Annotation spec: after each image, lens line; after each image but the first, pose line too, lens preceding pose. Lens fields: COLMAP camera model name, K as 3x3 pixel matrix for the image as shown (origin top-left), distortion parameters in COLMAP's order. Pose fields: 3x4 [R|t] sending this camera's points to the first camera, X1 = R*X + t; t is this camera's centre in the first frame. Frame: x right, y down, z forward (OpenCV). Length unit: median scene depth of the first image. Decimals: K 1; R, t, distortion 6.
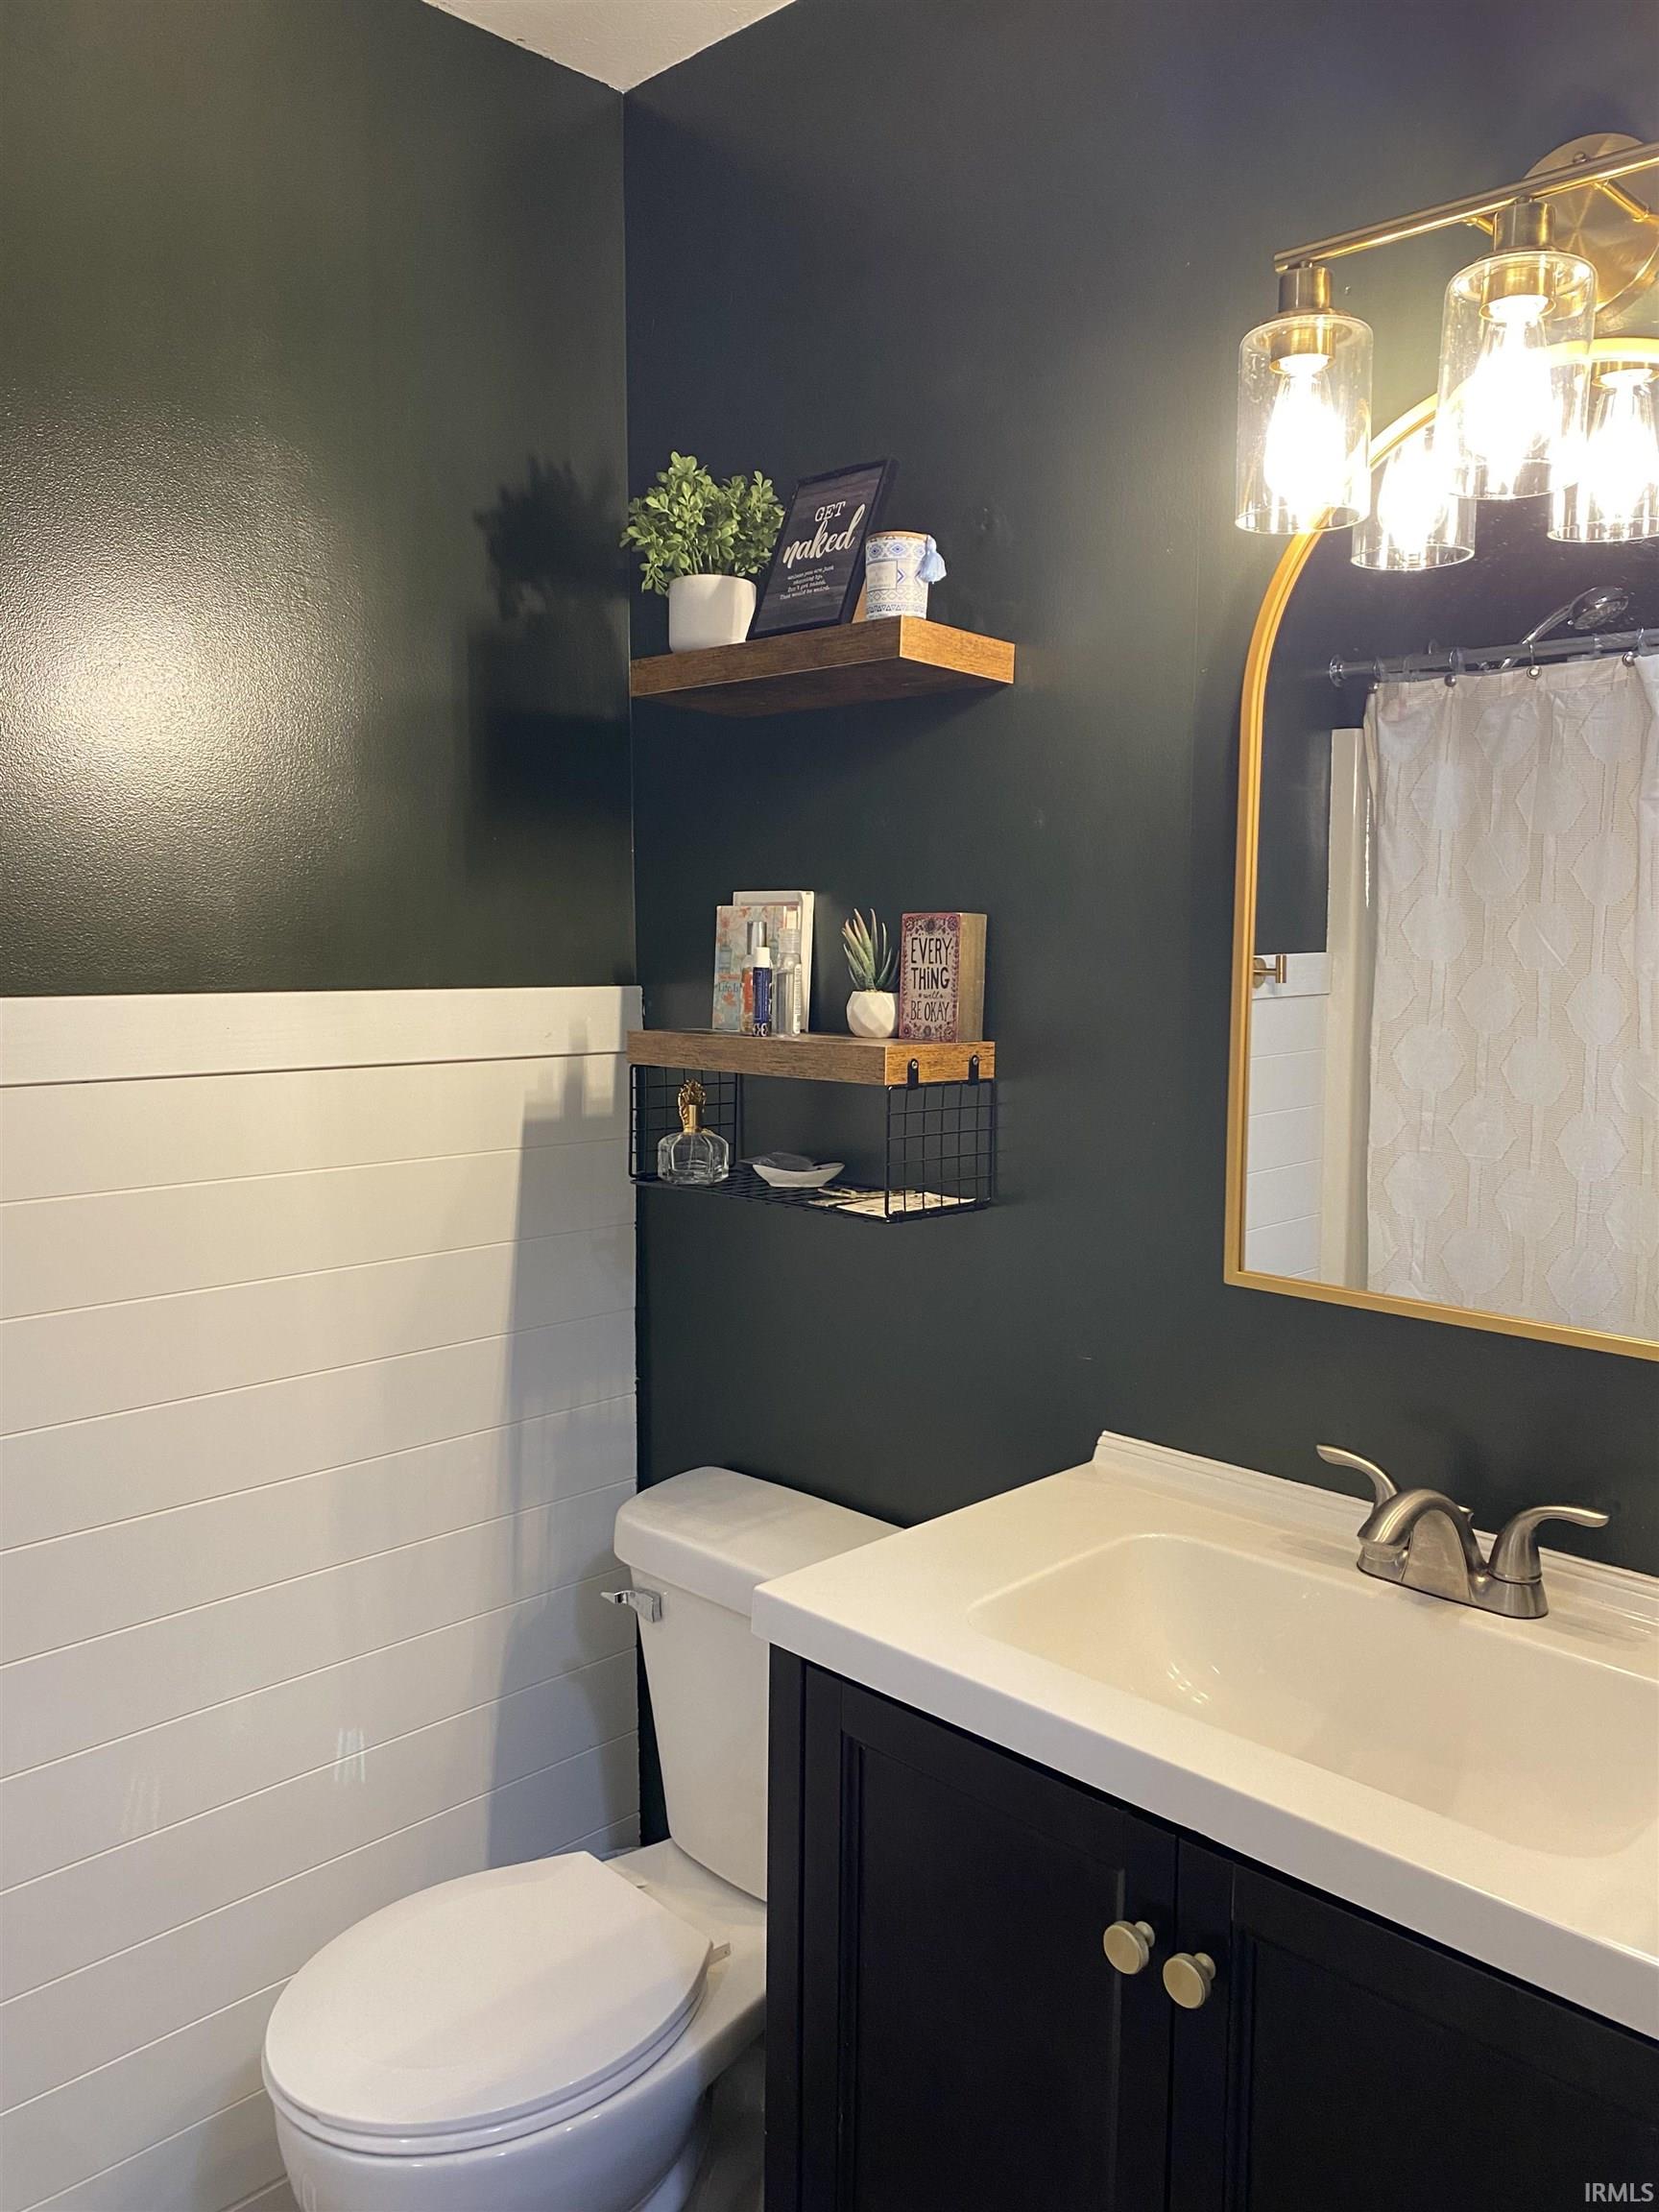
lens RADIAL K [[1685.9, 0, 837.7], [0, 1685.9, 1122.5], [0, 0, 1]] dist [0.109277, -0.011464]
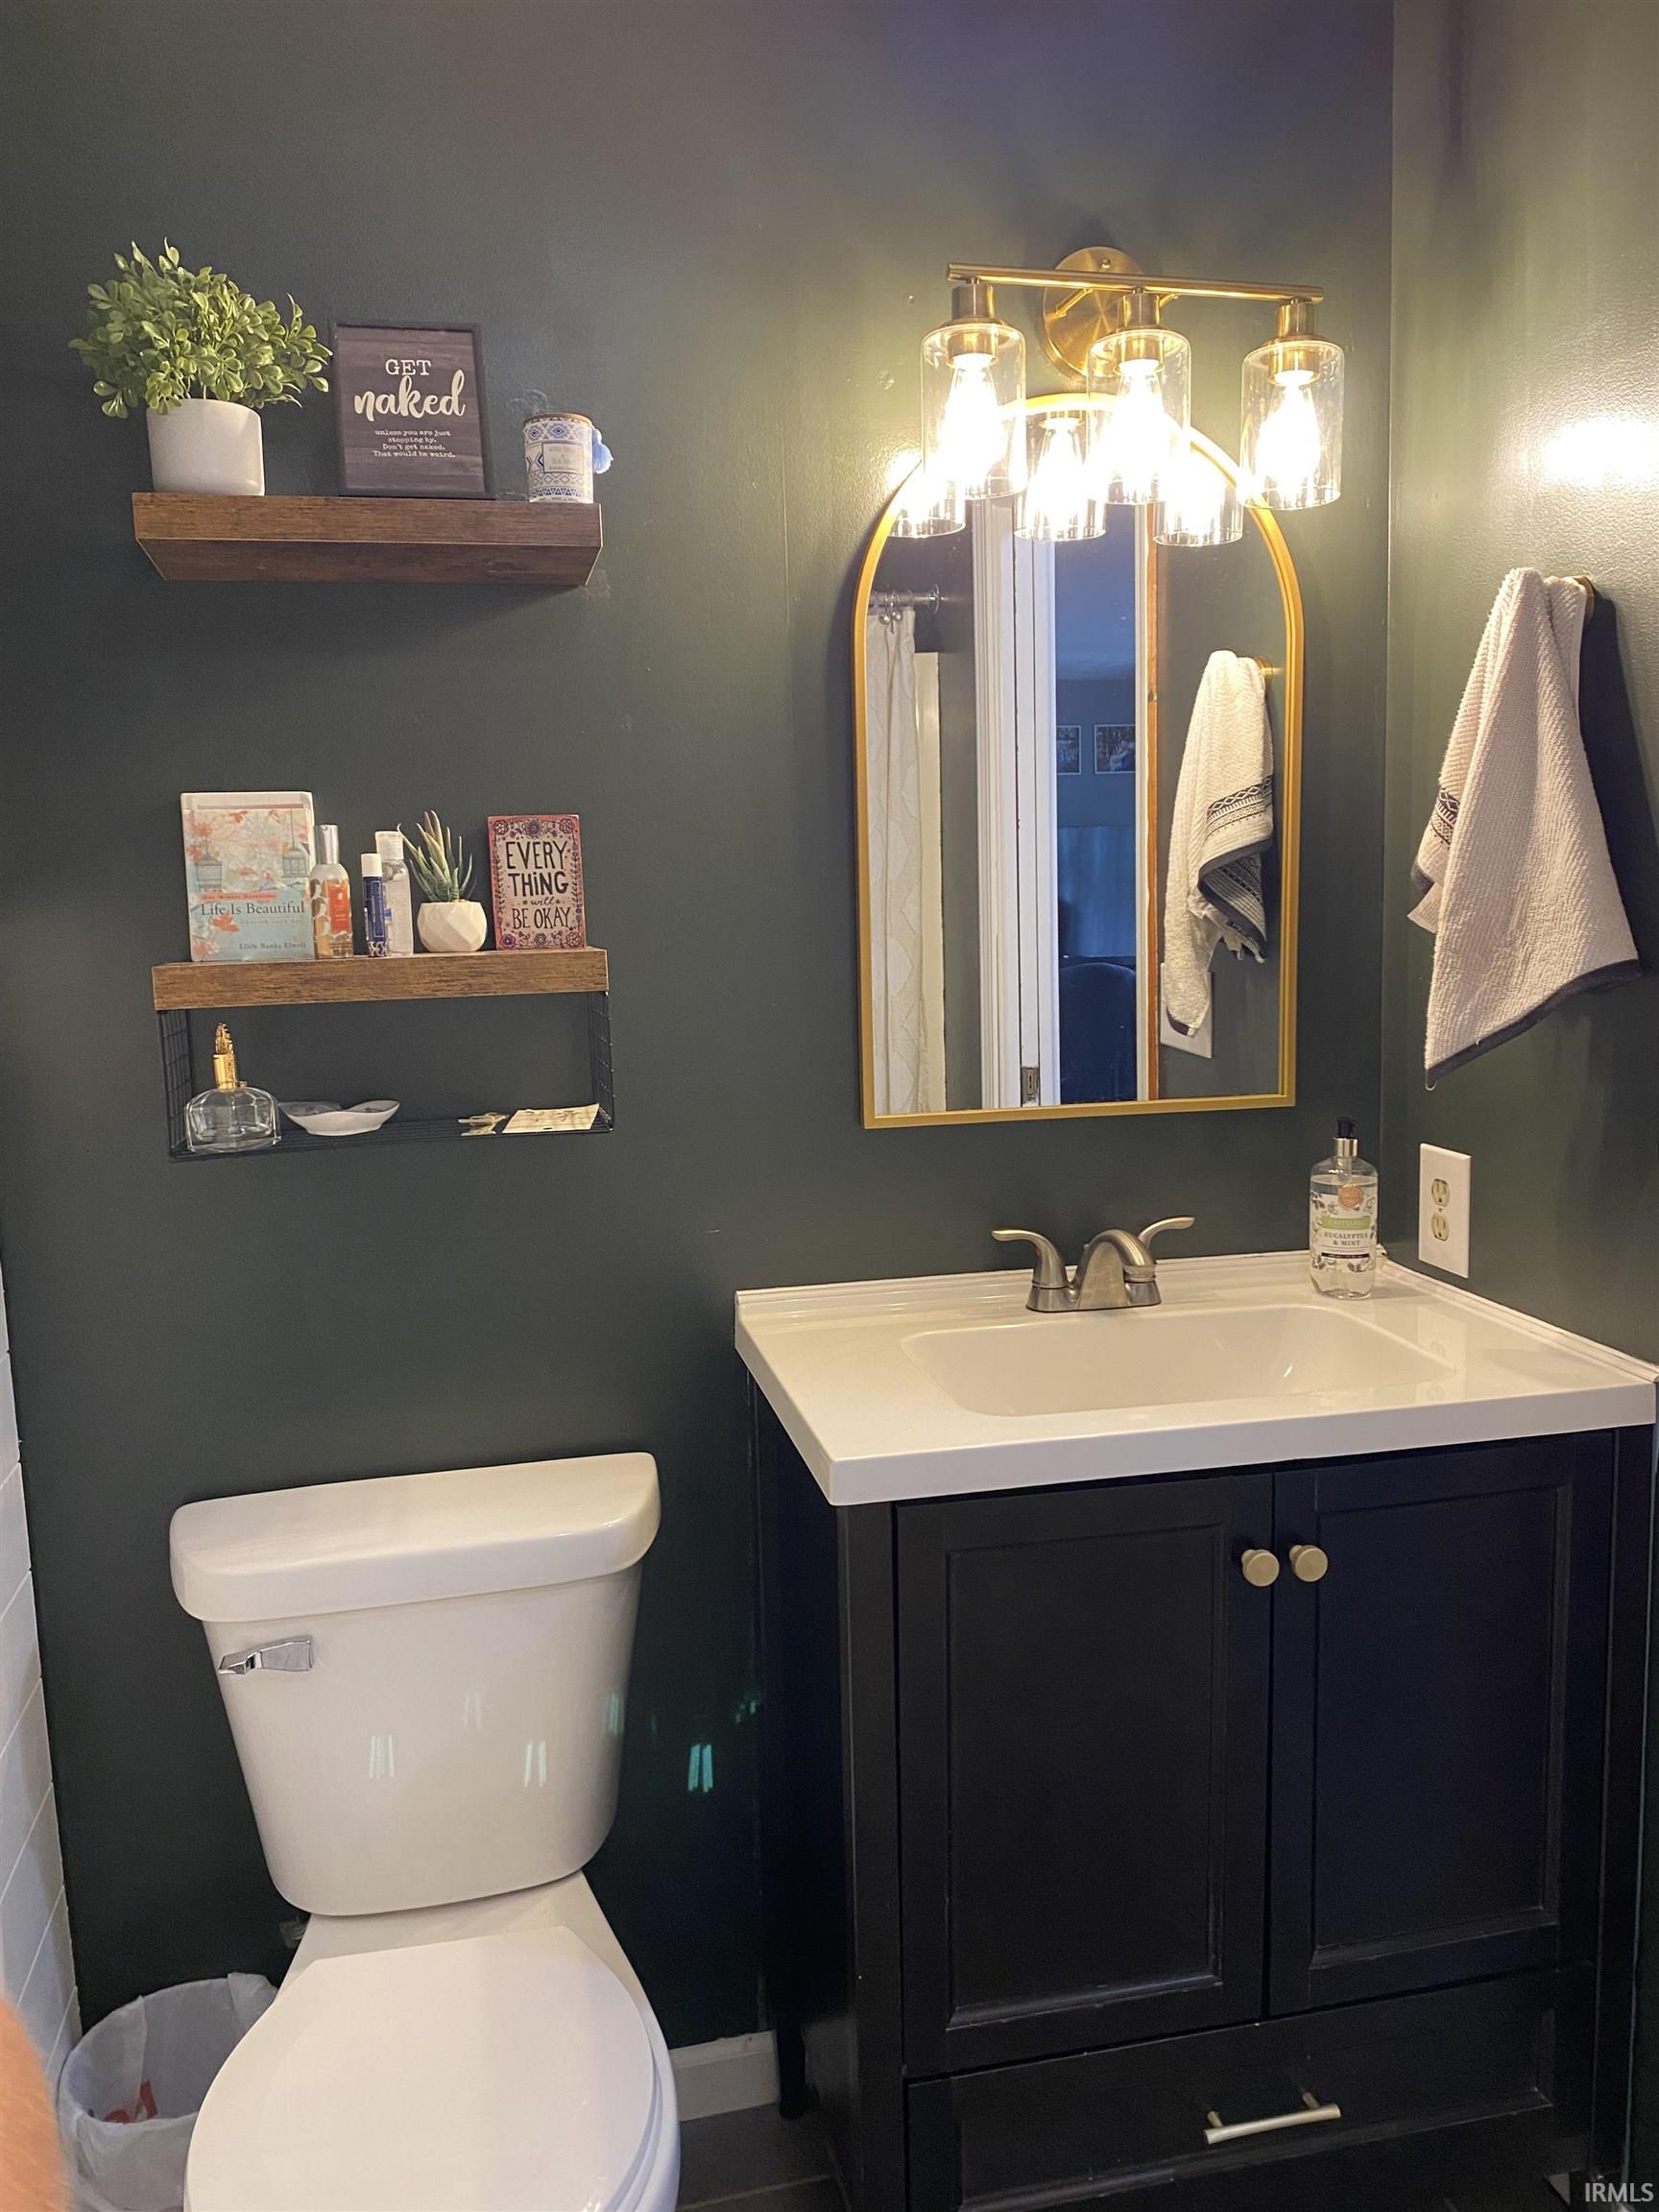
lens RADIAL K [[1685.9, 0, 838.5], [0, 1685.9, 1092.2], [0, 0, 1]] dist [0.109277, -0.011464]
pose [[0.549144, -0.130094, 0.825540, -0.671667], [0.126453, 0.989371, 0.071796, -0.015040], [-0.826106, 0.064966, 0.559758, 0.321411]]
